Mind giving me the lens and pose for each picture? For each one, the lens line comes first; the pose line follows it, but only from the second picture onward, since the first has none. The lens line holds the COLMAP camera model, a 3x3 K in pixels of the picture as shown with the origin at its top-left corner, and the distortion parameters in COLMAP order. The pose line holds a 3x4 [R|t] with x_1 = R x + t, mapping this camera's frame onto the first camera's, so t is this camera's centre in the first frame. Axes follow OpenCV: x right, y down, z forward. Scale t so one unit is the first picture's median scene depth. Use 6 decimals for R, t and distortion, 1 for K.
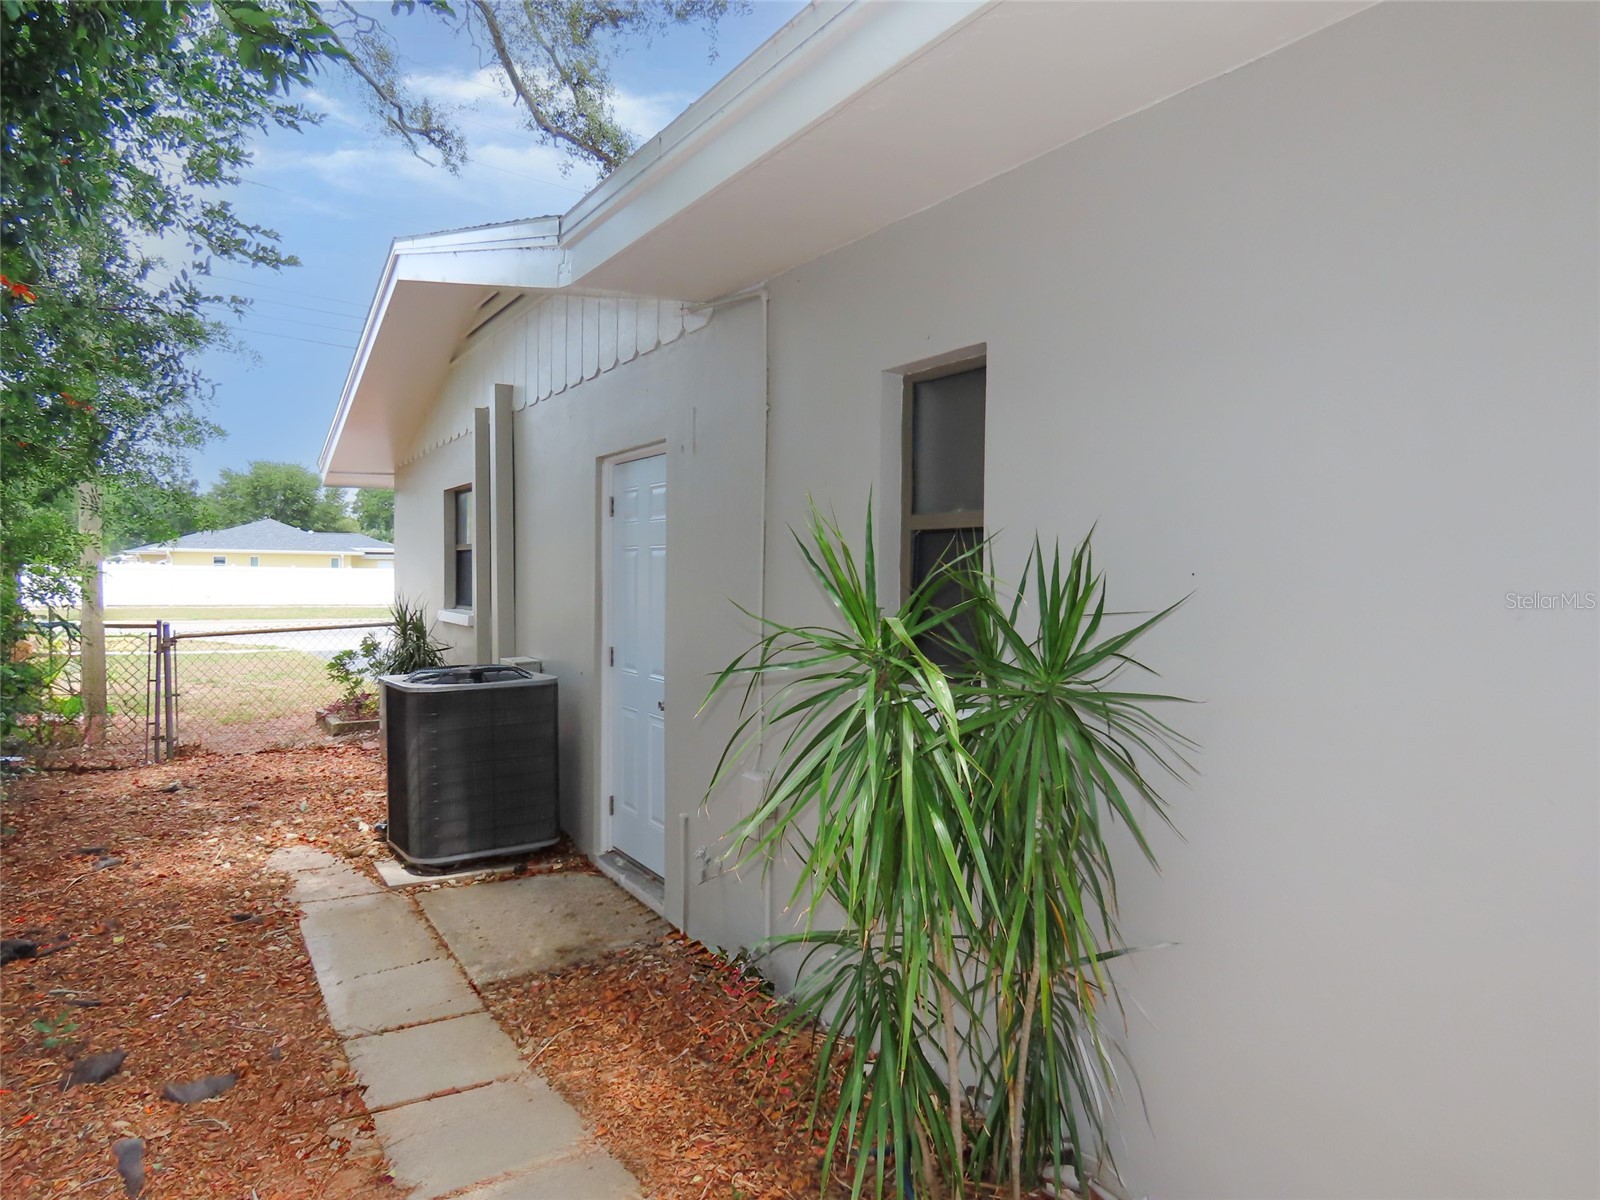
lens RADIAL K [[1012.8, 0, 793.2], [0, 1012.8, 598.6], [0, 0, 1]] dist [-0.005208, -0.001039]
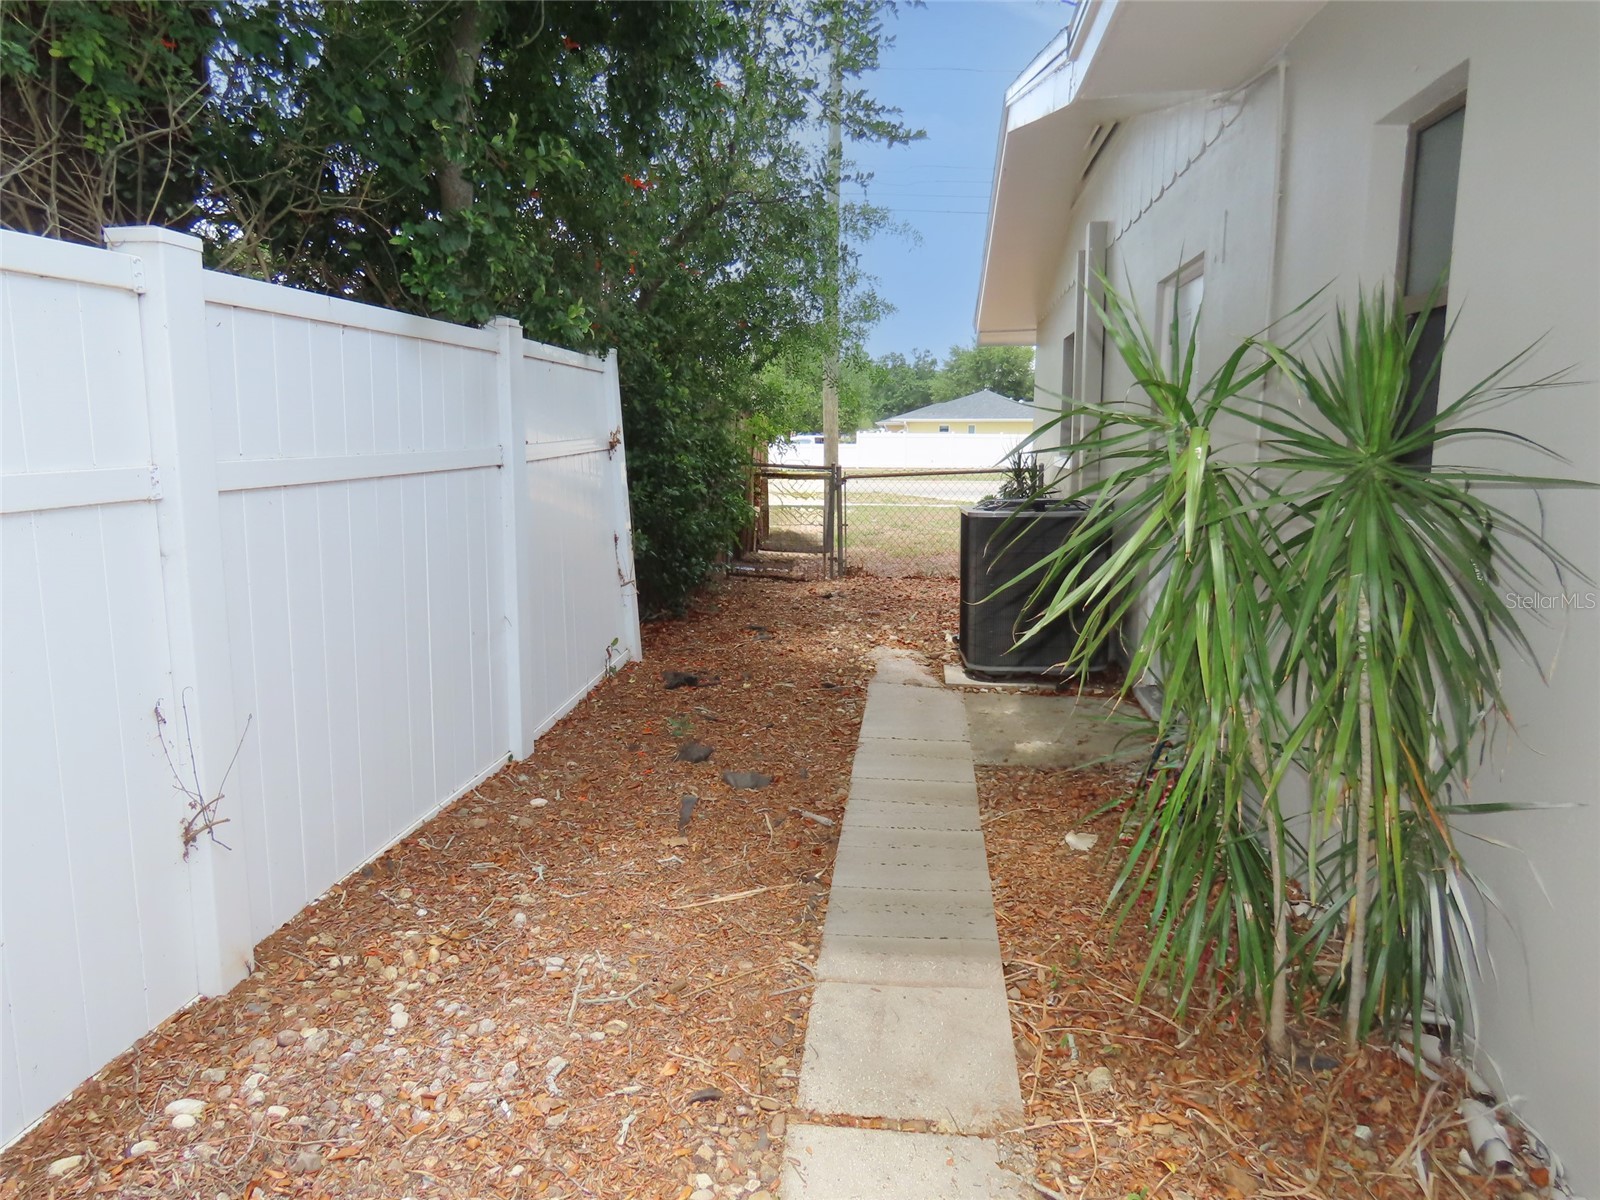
lens RADIAL K [[1012.8, 0, 793.2], [0, 1012.8, 598.6], [0, 0, 1]] dist [-0.005208, -0.001039]
pose [[0.773832, 0.087572, -0.627308, 0.165794], [-0.008409, 0.991729, 0.128071, 0.037509], [0.633335, -0.093831, 0.768168, 0.008783]]
